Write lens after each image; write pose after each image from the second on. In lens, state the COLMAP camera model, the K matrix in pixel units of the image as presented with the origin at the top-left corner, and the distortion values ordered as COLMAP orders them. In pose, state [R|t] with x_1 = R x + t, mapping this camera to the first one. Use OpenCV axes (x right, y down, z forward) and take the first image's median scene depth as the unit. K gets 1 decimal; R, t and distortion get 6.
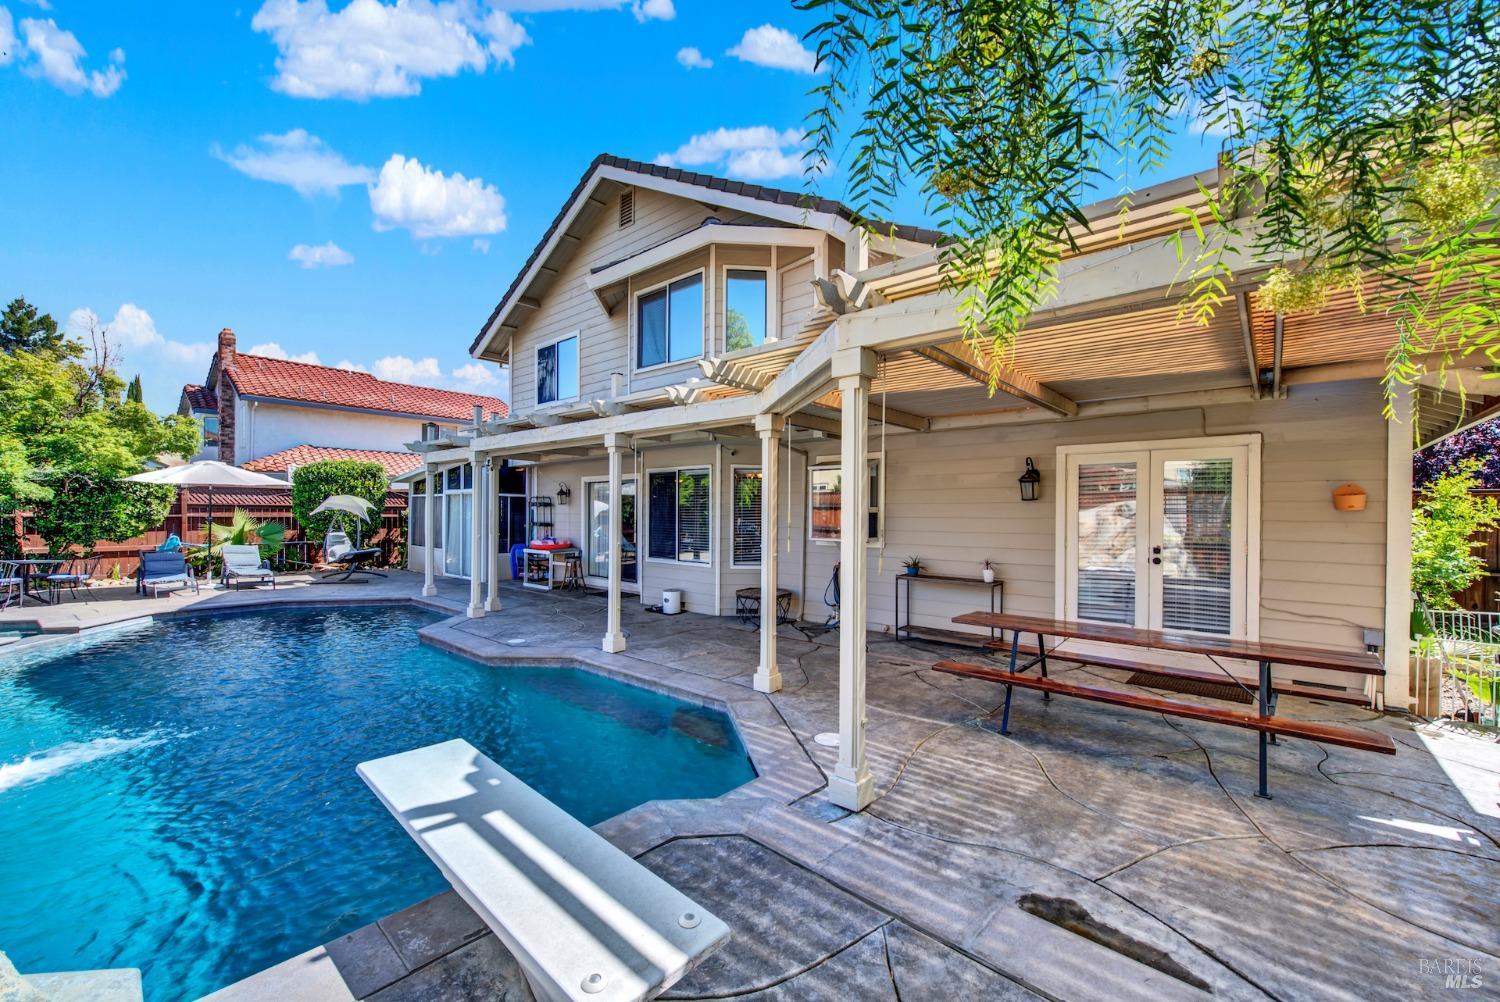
lens RADIAL K [[598.9, 0, 745.9], [0, 598.9, 514.8], [0, 0, 1]] dist [0.005544, -0.002591]
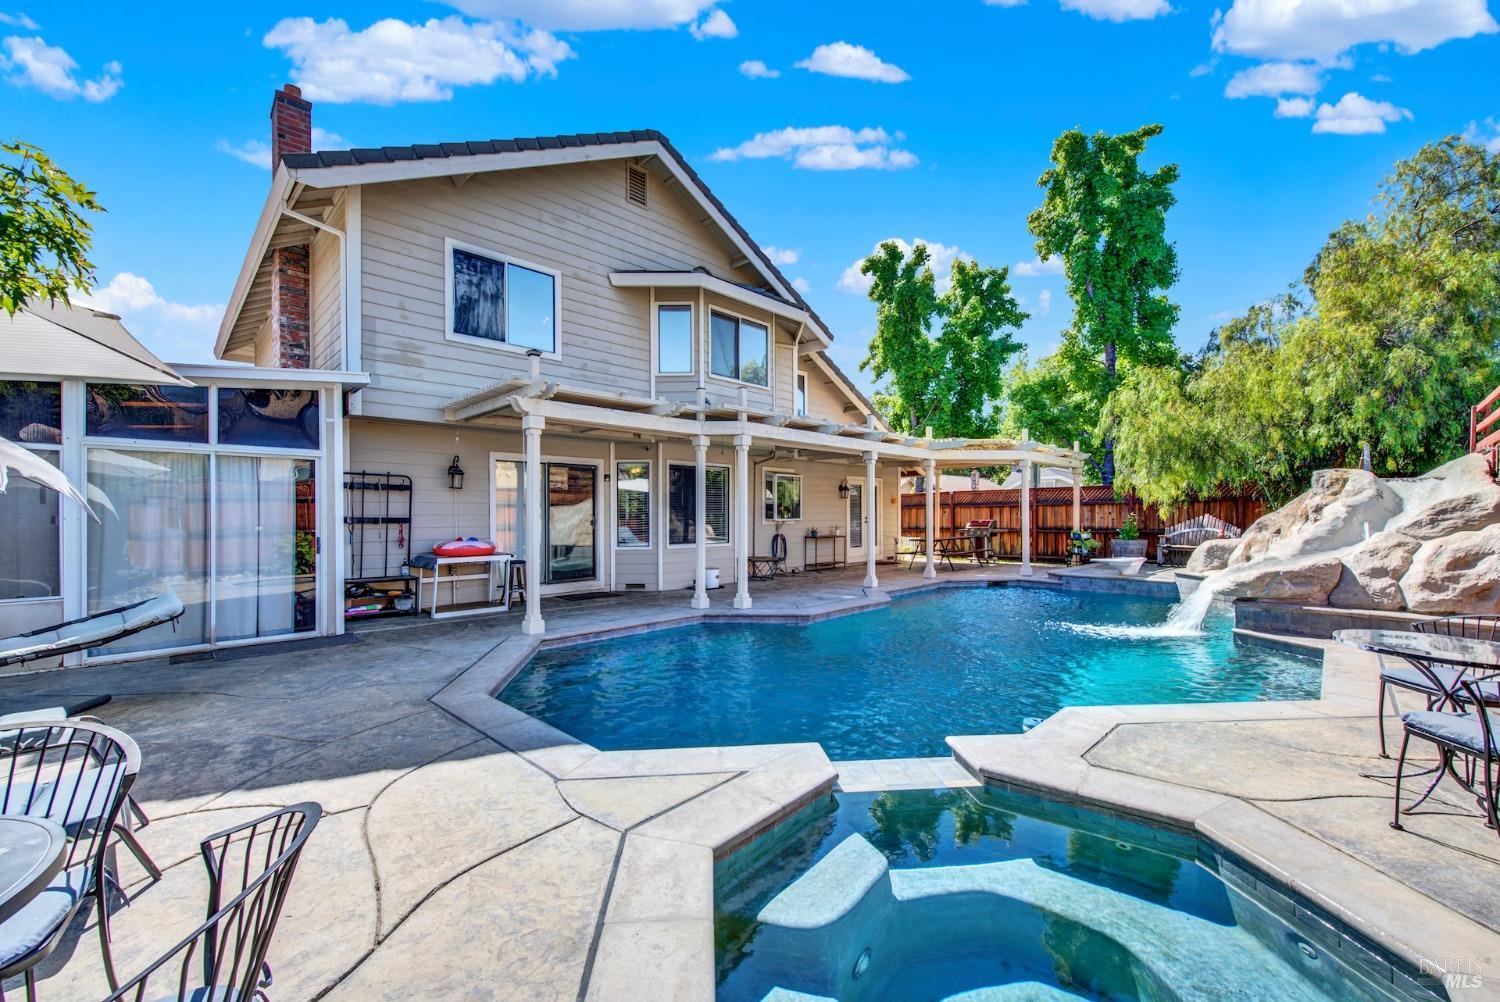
lens RADIAL K [[599.3, 0, 746.8], [0, 599.3, 515.1], [0, 0, 1]] dist [0.004742, -0.002541]
pose [[0.070576, -0.006304, 0.997486, -1.537015], [0.010829, 0.999926, 0.005553, 0.018936], [-0.997448, 0.010410, 0.070639, 1.016386]]
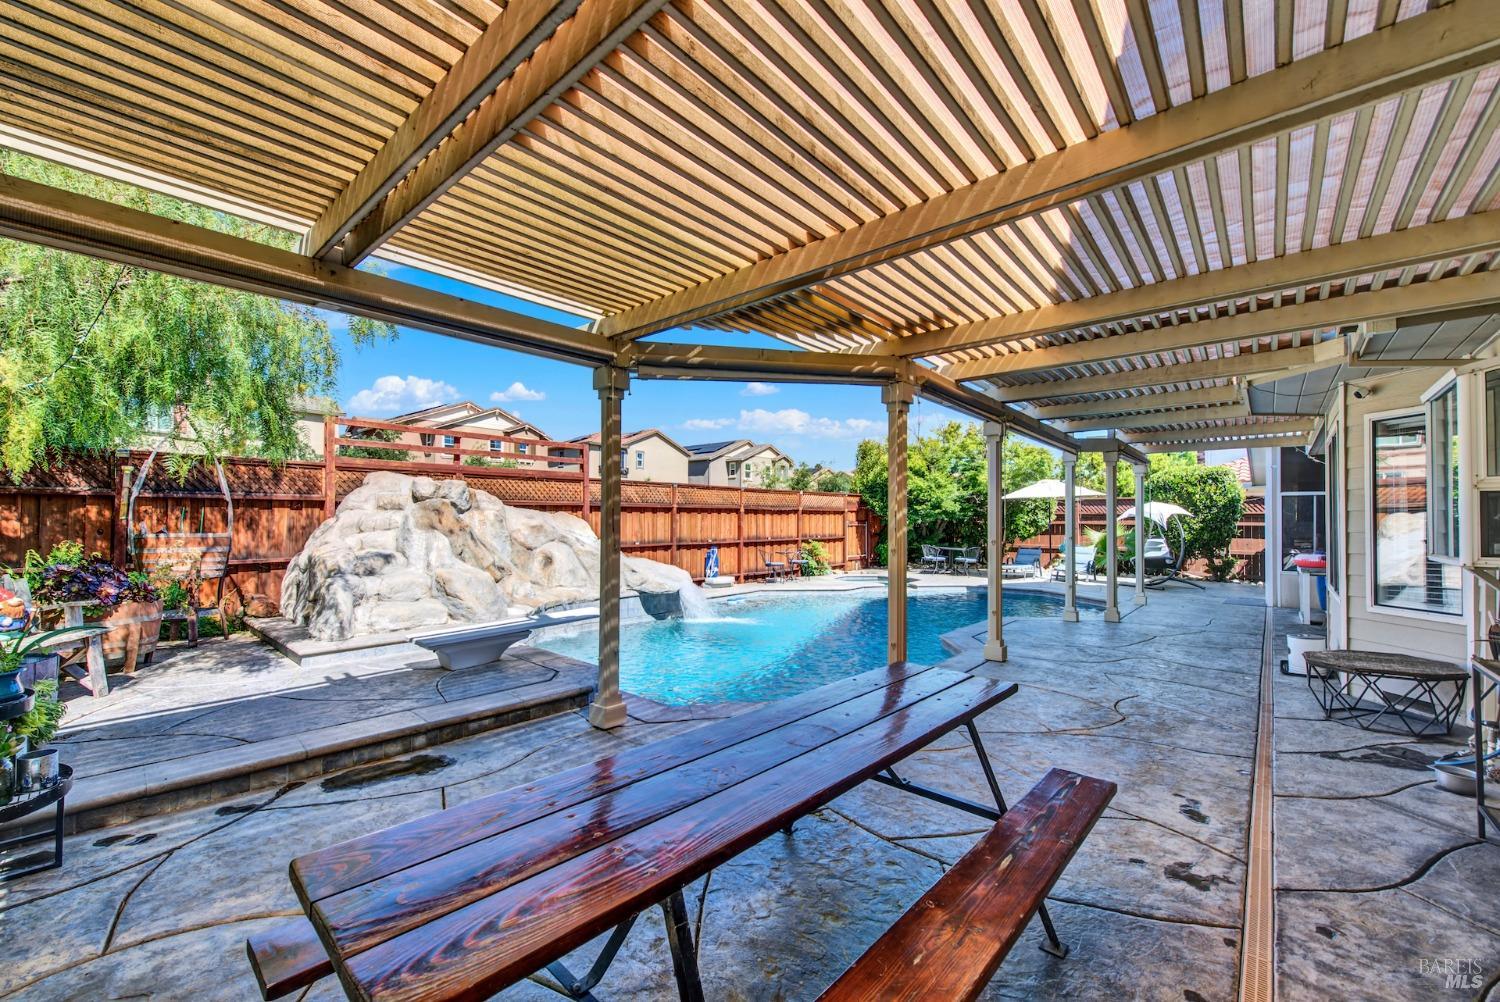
lens RADIAL K [[599.3, 0, 746.8], [0, 599.3, 515.1], [0, 0, 1]] dist [0.004742, -0.002541]
pose [[0.000371, -0.017206, -0.999852, 0.581736], [-0.010549, 0.999796, -0.017209, 0.023005], [0.999944, 0.010554, 0.000189, 0.517630]]
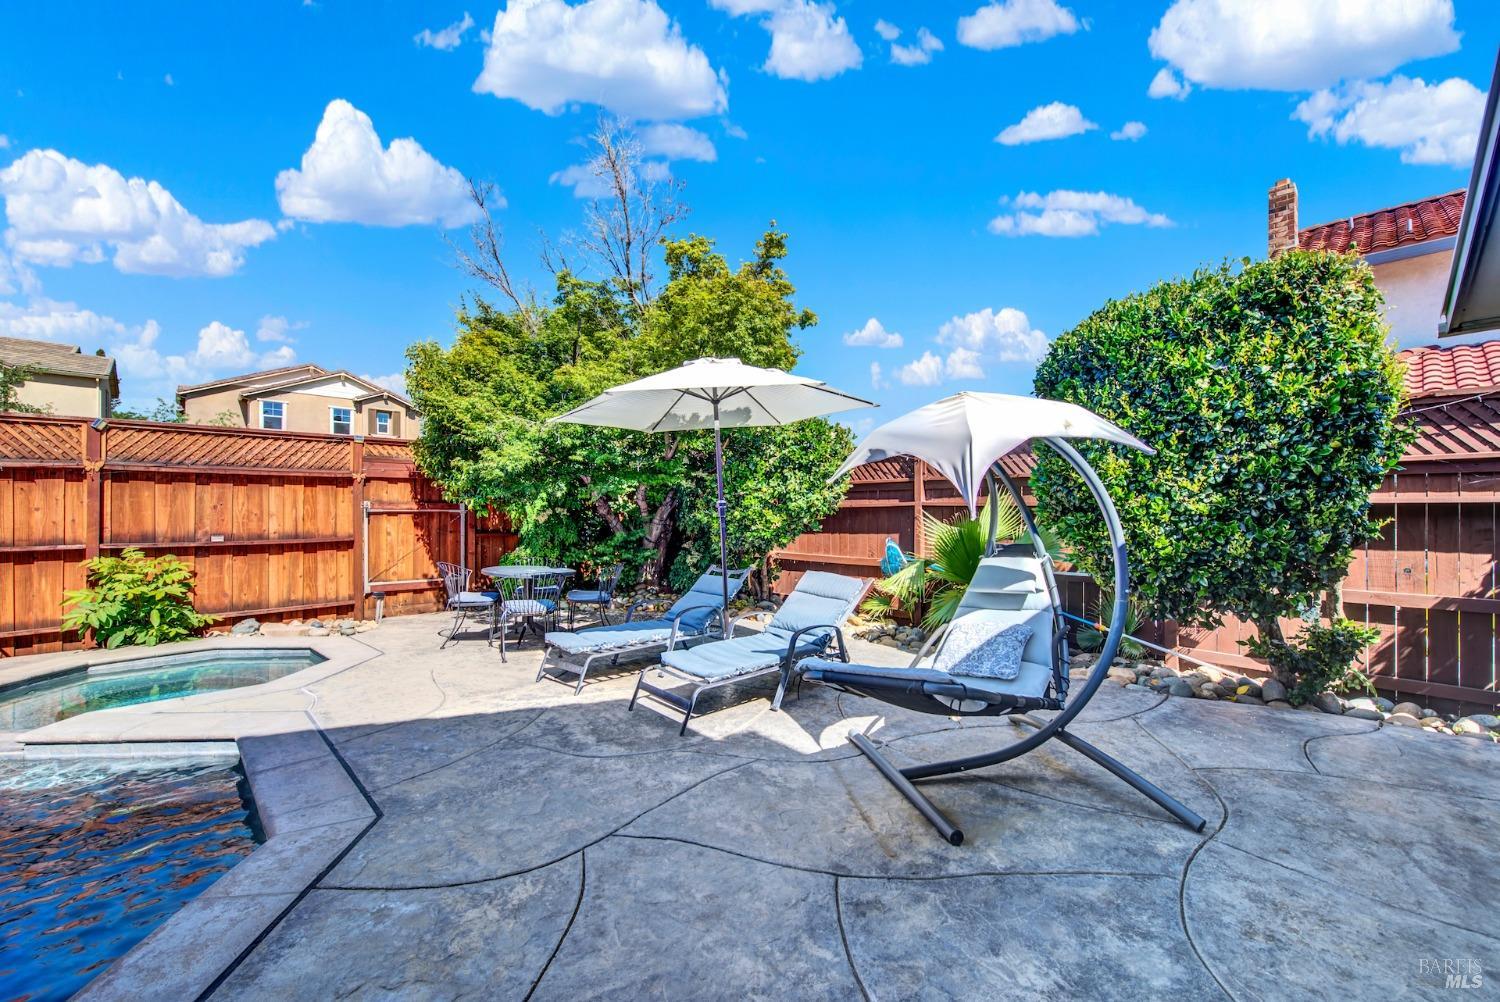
lens RADIAL K [[599.3, 0, 746.8], [0, 599.3, 515.1], [0, 0, 1]] dist [0.004742, -0.002541]
pose [[-0.092791, -0.004175, -0.995677, -0.725013], [-0.006879, 0.999970, -0.003552, 0.023404], [0.995662, 0.006520, -0.092817, 1.560739]]
